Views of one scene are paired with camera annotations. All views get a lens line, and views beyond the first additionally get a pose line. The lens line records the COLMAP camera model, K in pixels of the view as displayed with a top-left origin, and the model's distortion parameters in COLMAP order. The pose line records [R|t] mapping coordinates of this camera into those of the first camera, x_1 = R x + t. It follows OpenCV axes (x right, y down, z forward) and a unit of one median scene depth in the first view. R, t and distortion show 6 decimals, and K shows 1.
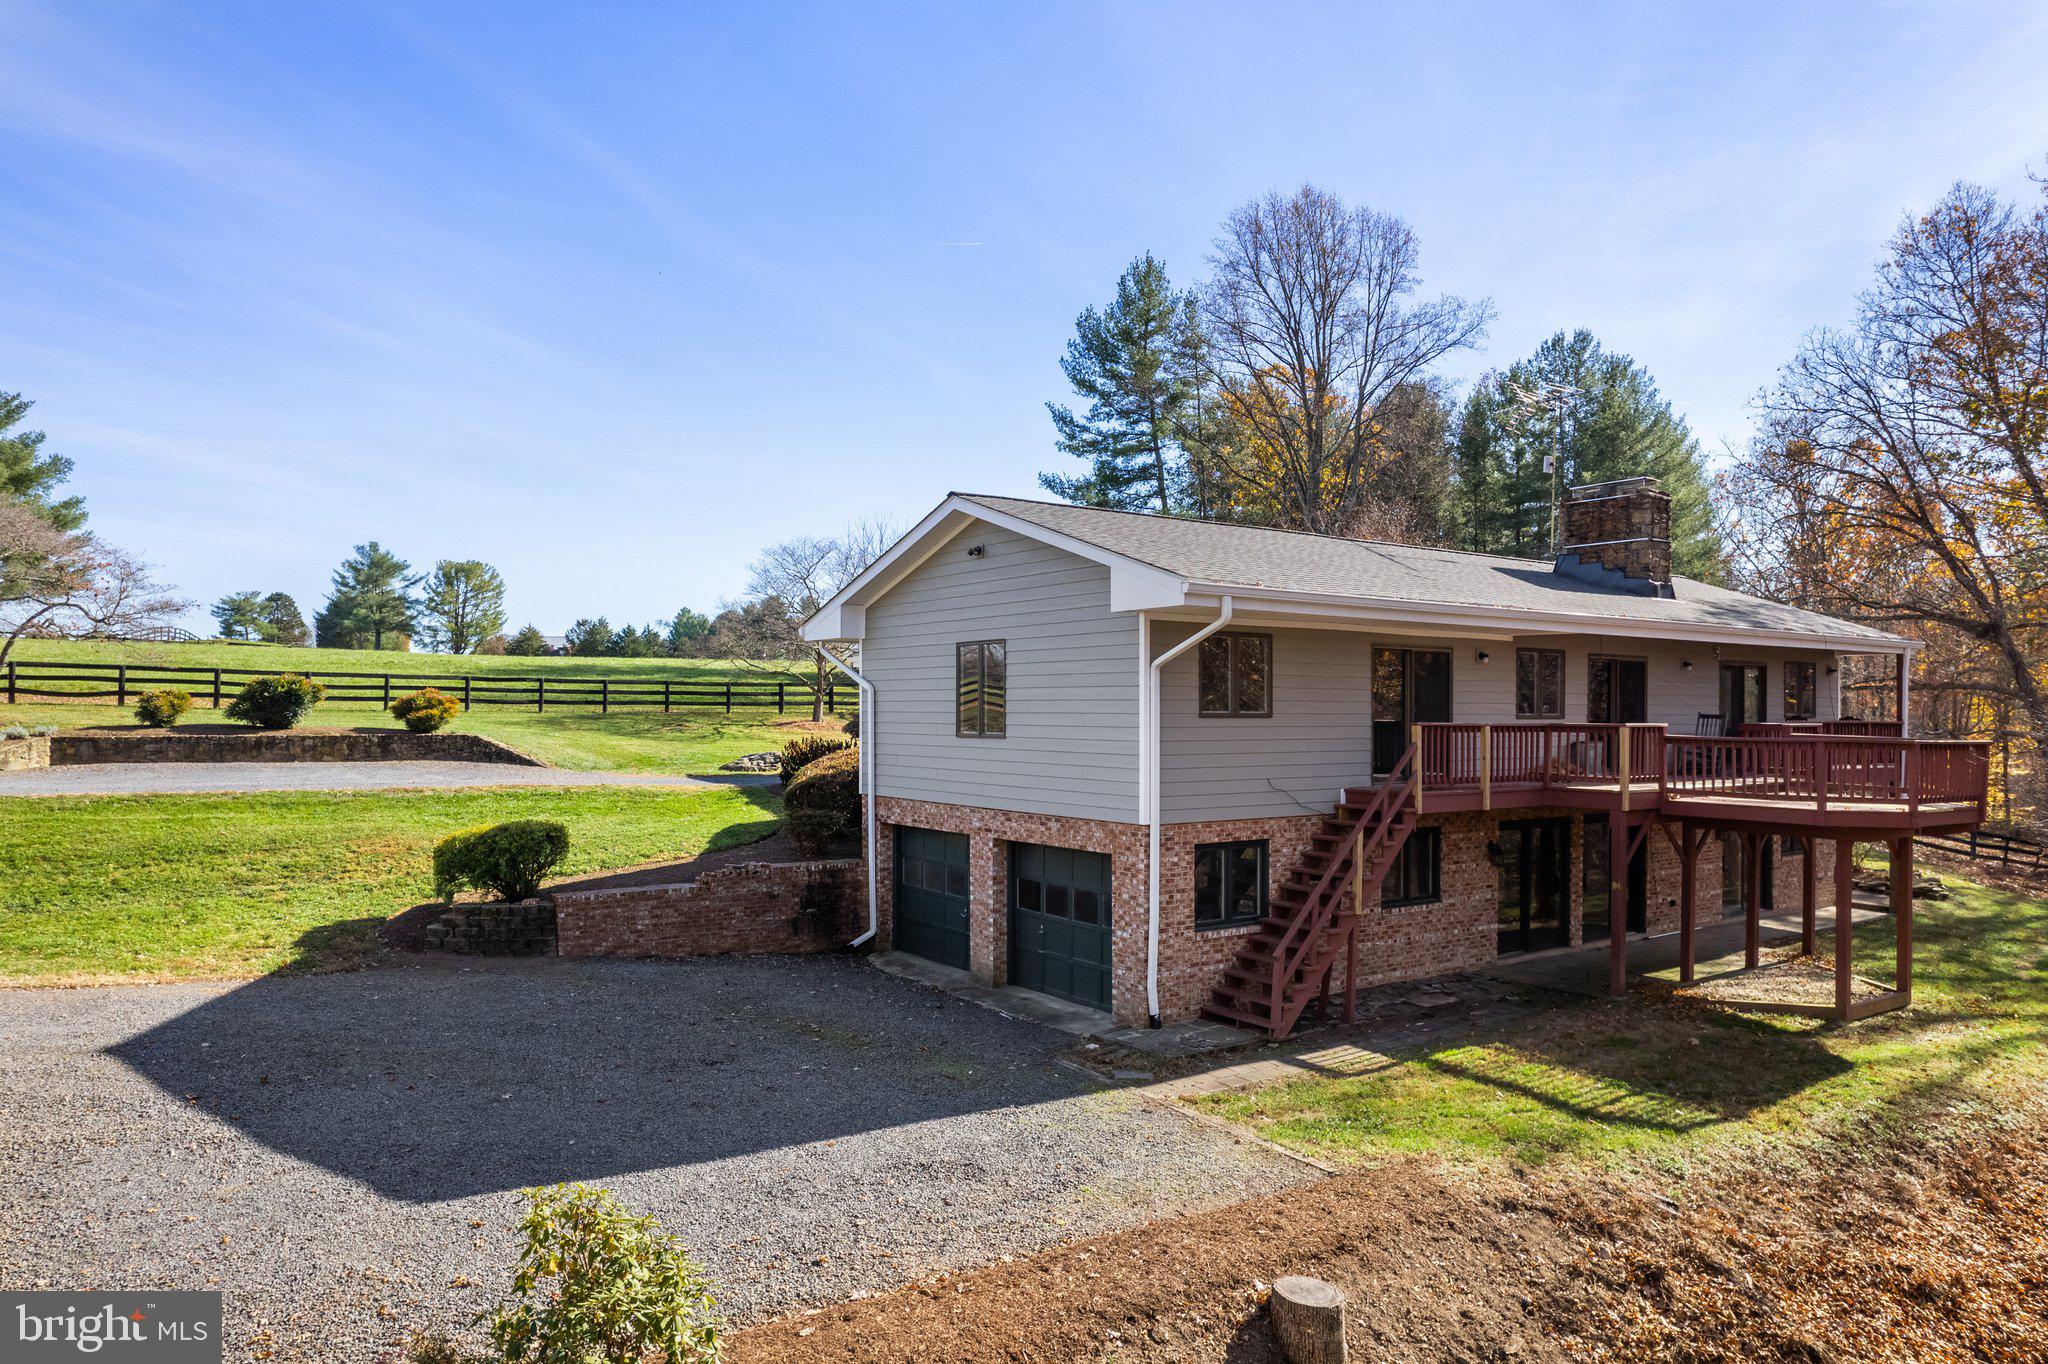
lens RADIAL K [[1370.0, 0, 1024.0], [0, 1370.0, 682.0], [0, 0, 1]] dist [-0.090876, 0.084139]
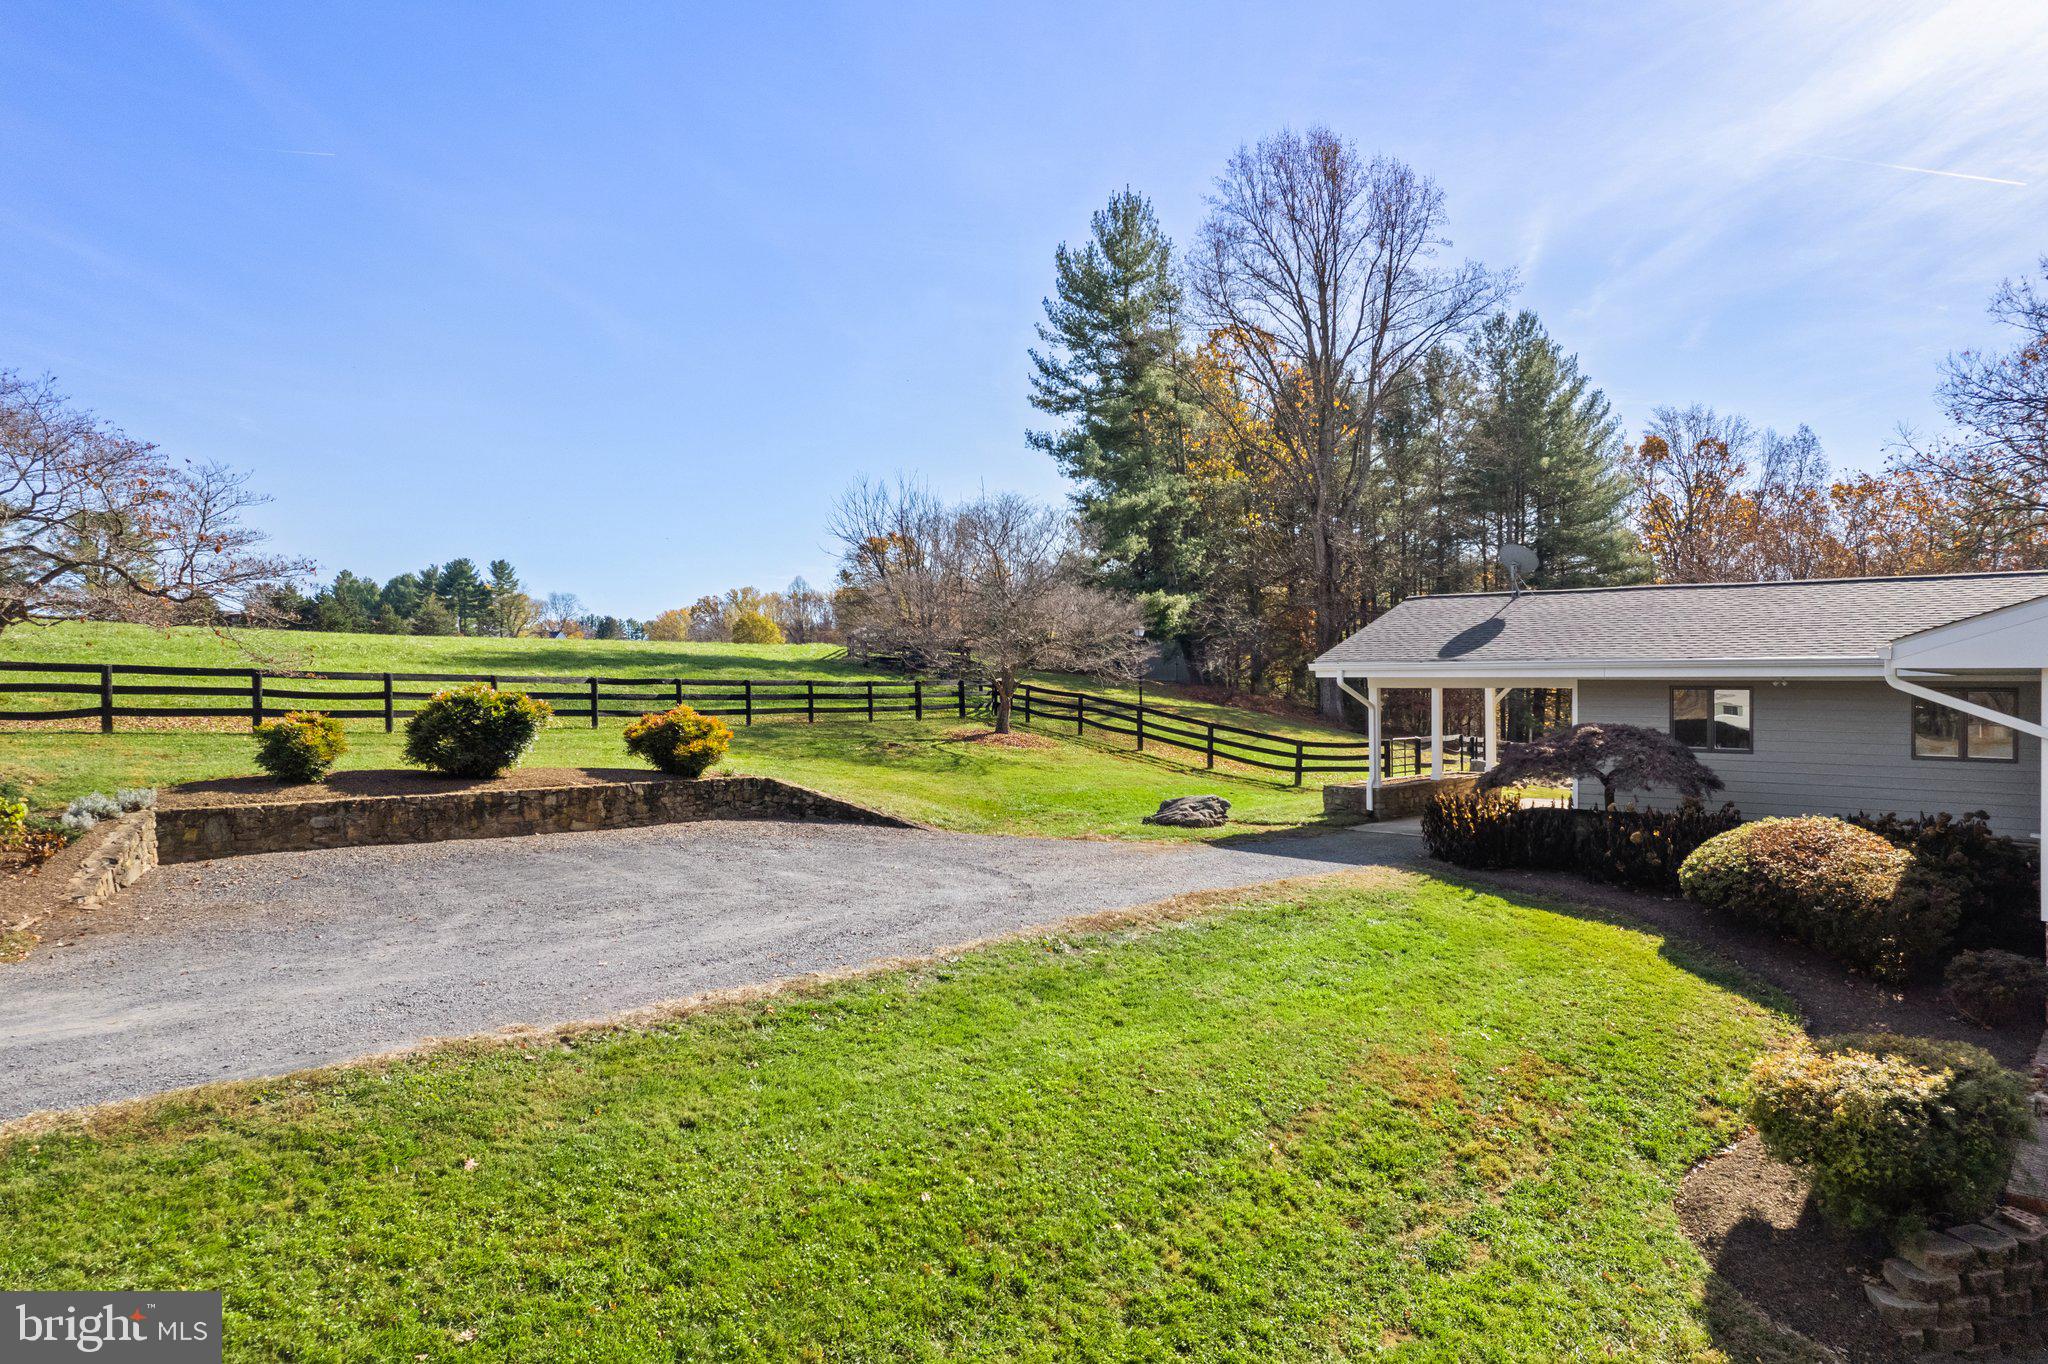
lens RADIAL K [[1370.0, 0, 1024.0], [0, 1370.0, 682.0], [0, 0, 1]] dist [-0.090876, 0.084139]
pose [[0.968011, 0.001978, 0.250900, -0.427885], [-0.007156, 0.999780, 0.019728, -0.019732], [-0.250806, -0.020893, 0.967812, 0.318320]]
